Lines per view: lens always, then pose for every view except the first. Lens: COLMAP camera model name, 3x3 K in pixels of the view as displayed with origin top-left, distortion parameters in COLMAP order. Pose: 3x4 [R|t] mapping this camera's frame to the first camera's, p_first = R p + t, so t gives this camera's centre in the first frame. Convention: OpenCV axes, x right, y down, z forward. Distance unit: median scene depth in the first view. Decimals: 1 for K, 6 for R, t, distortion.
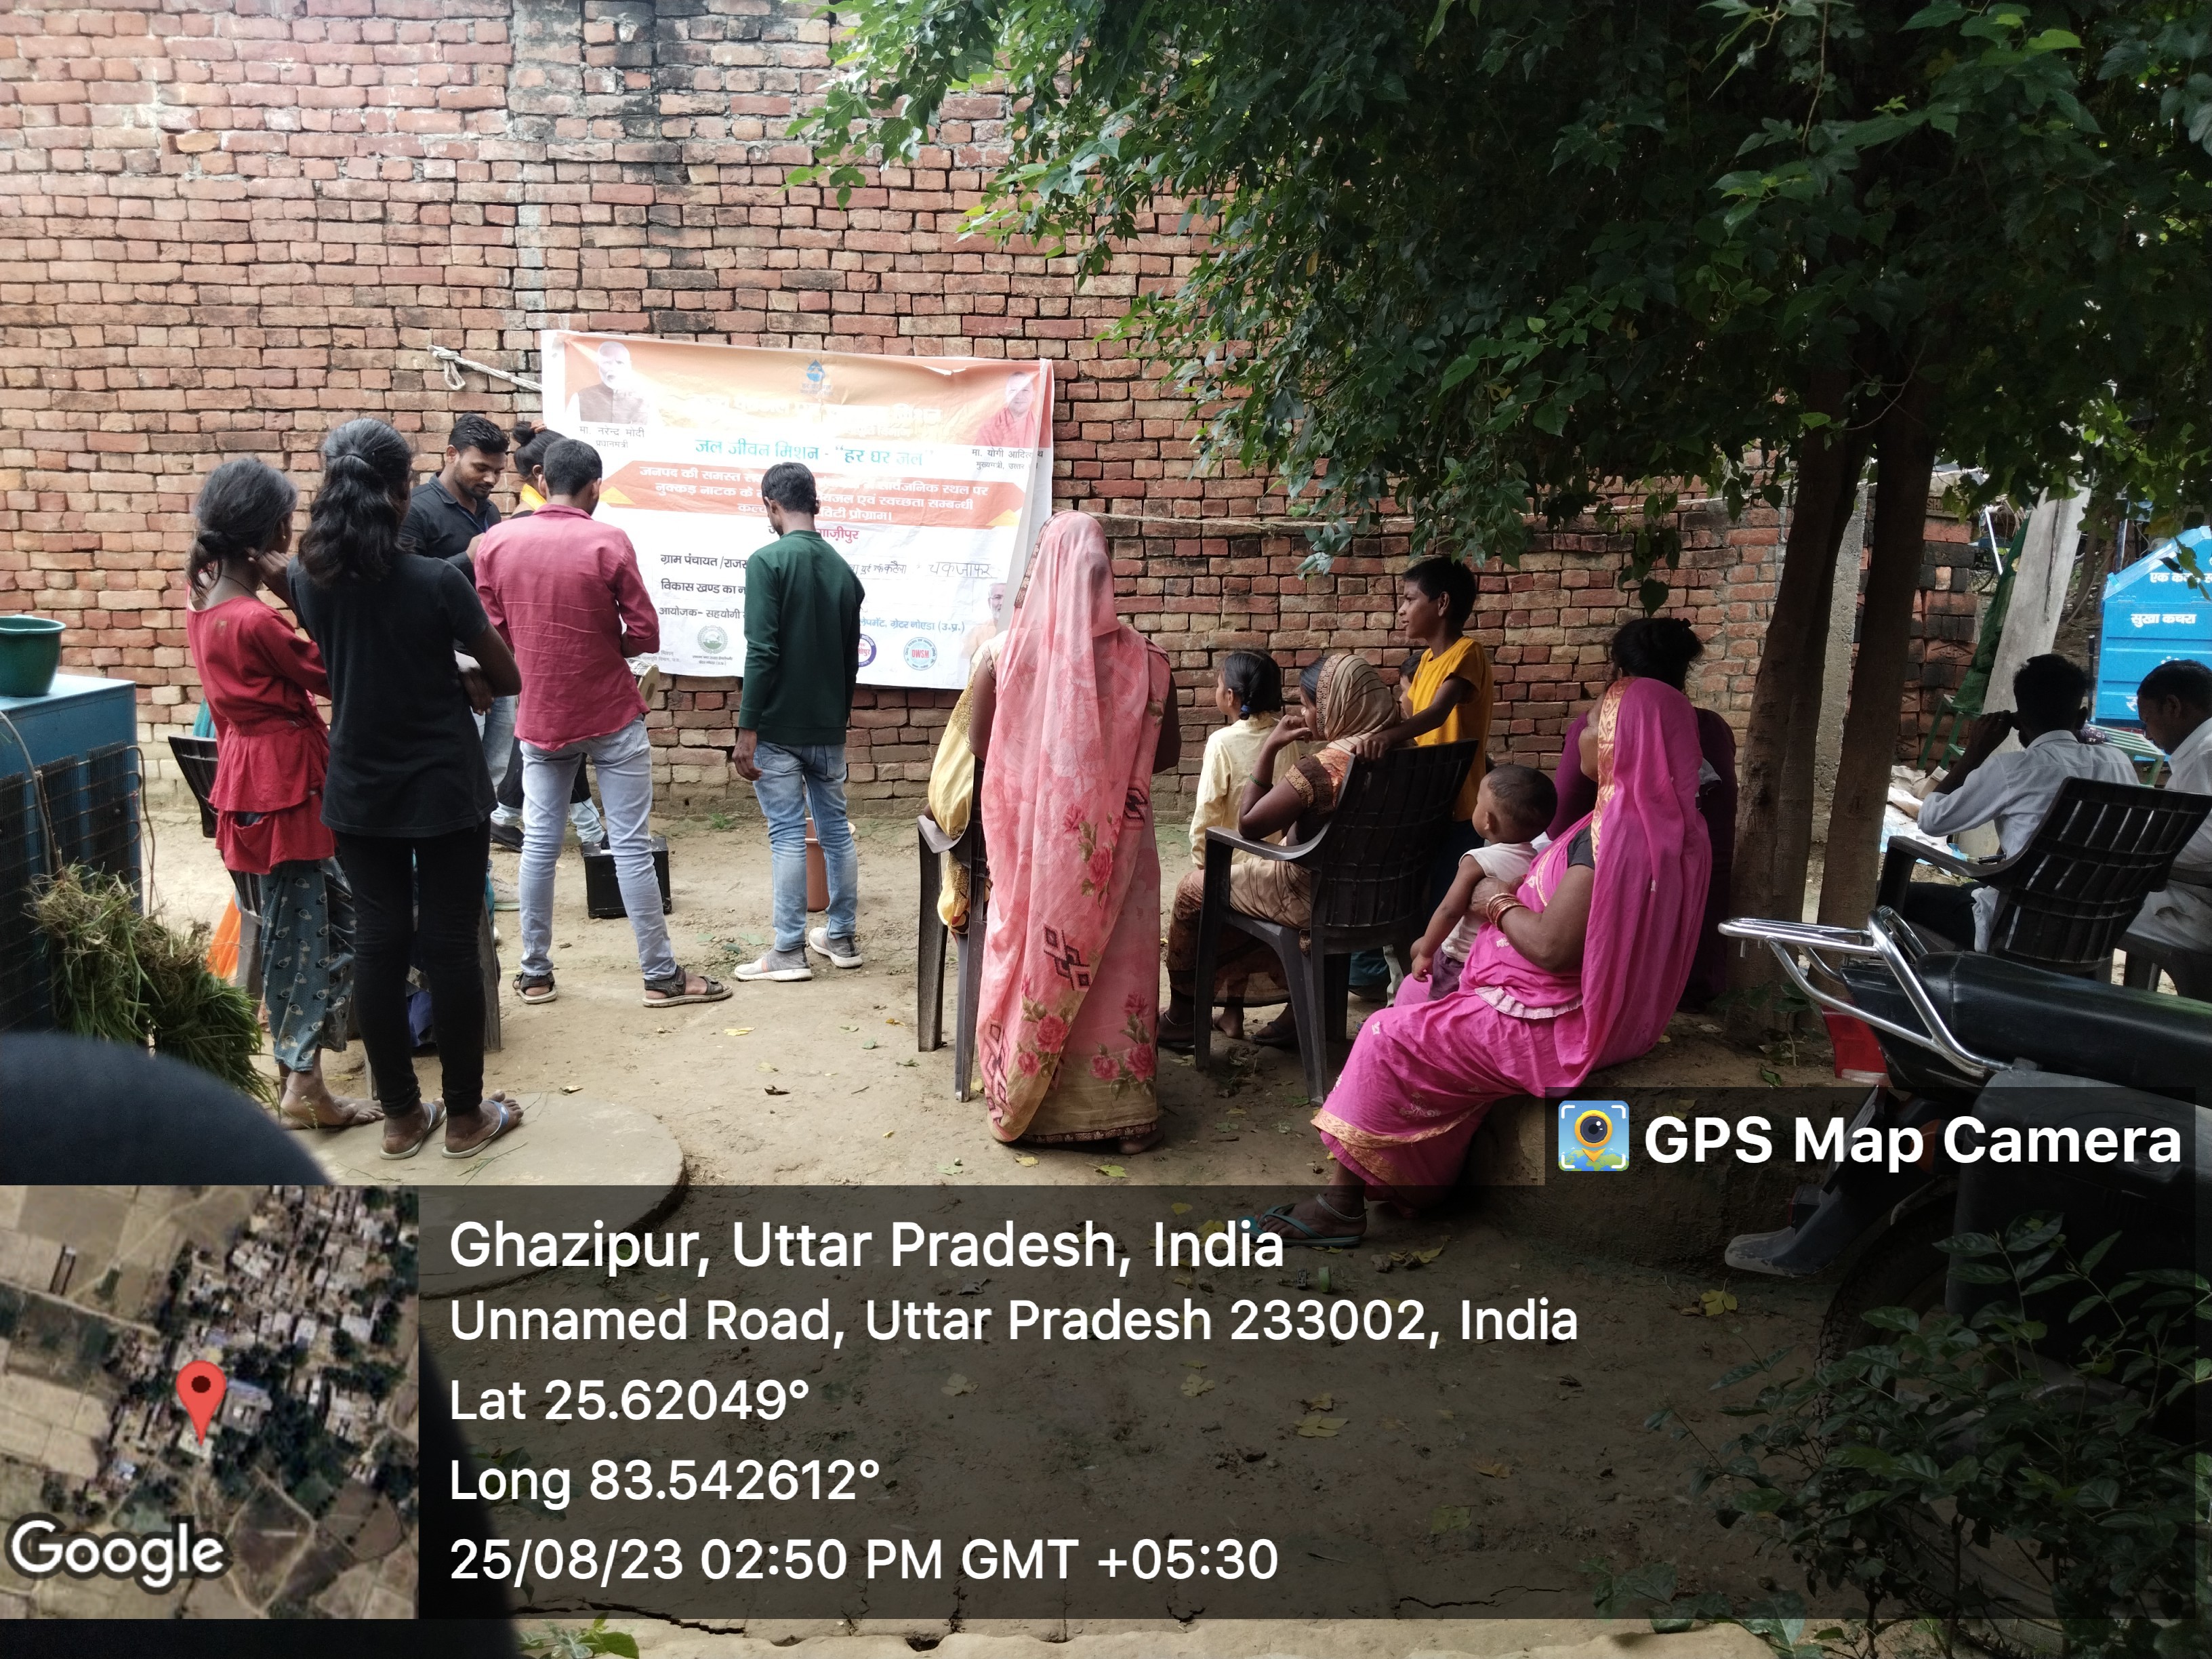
lens RADIAL K [[1738.2, 0, 1124.5], [0, 1738.2, 846.3], [0, 0, 1]] dist [0.086684, -0.209639]
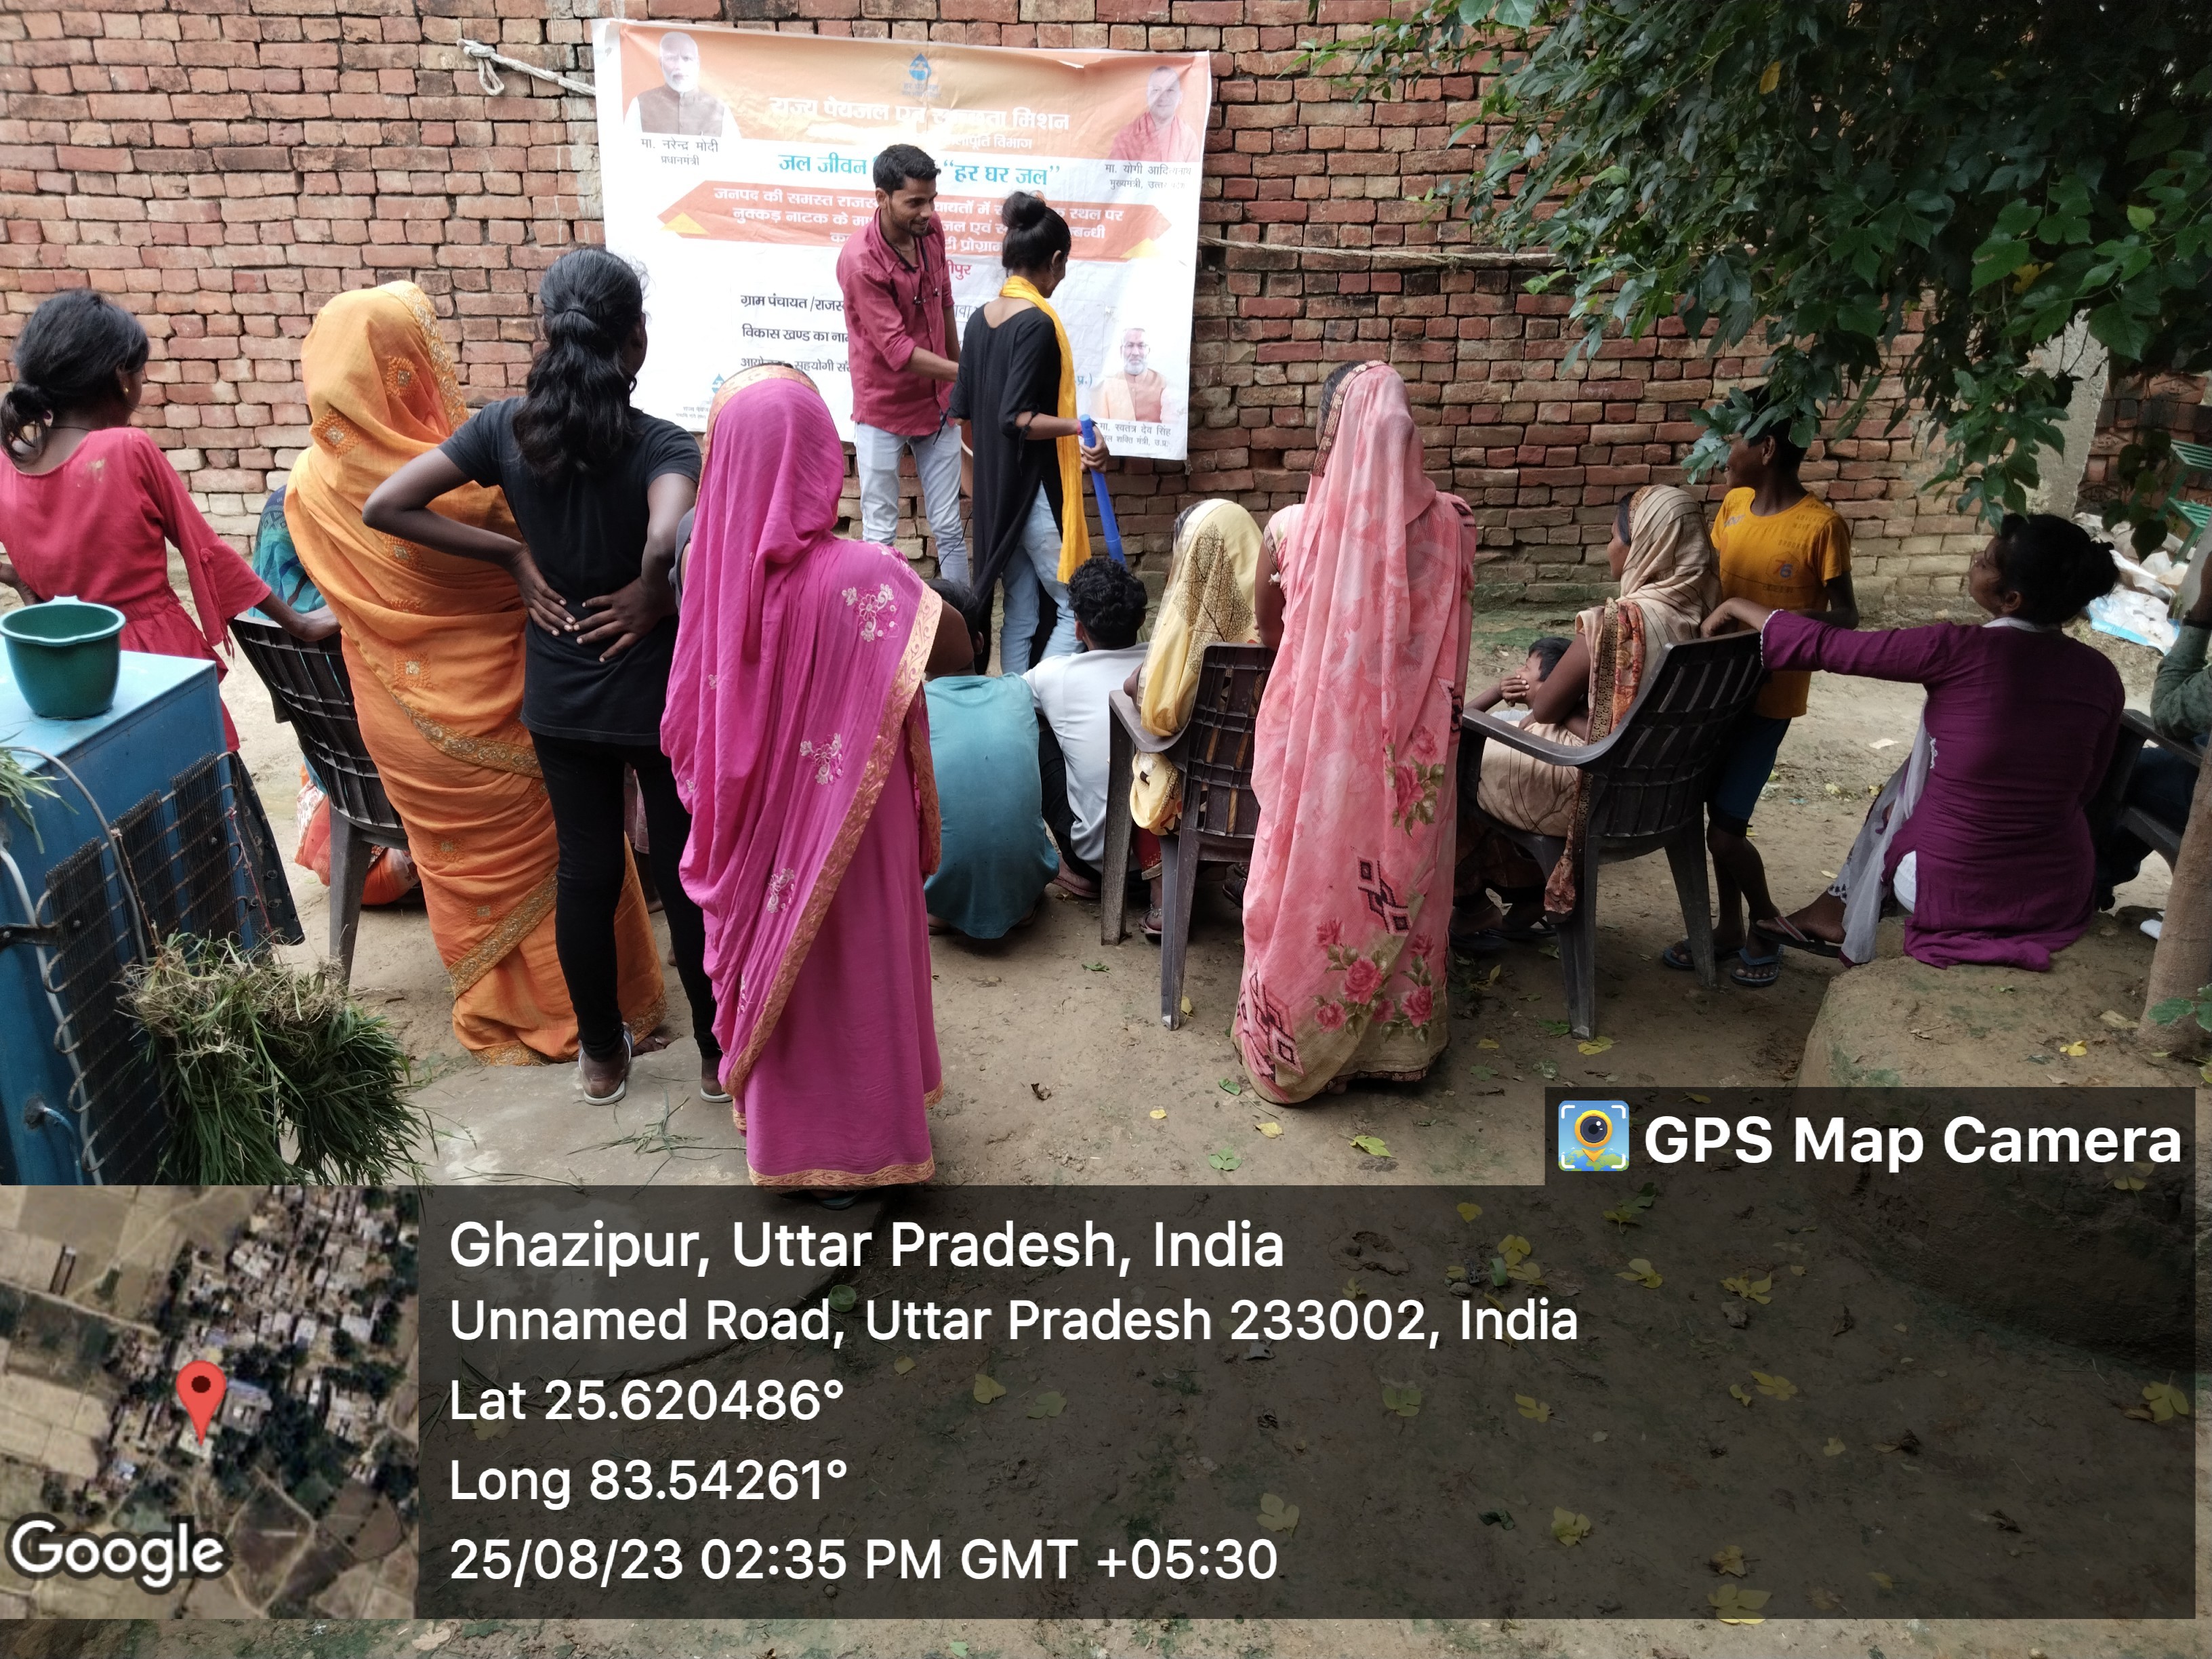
lens RADIAL K [[1785.6, 0, 1139.2], [0, 1785.6, 905.3], [0, 0, 1]] dist [0.003647, -0.036231]
pose [[0.999951, 0.006108, -0.007738, -0.065805], [-0.004299, 0.976548, 0.215256, -0.068265], [0.008871, -0.215212, 0.976527, 0.092268]]
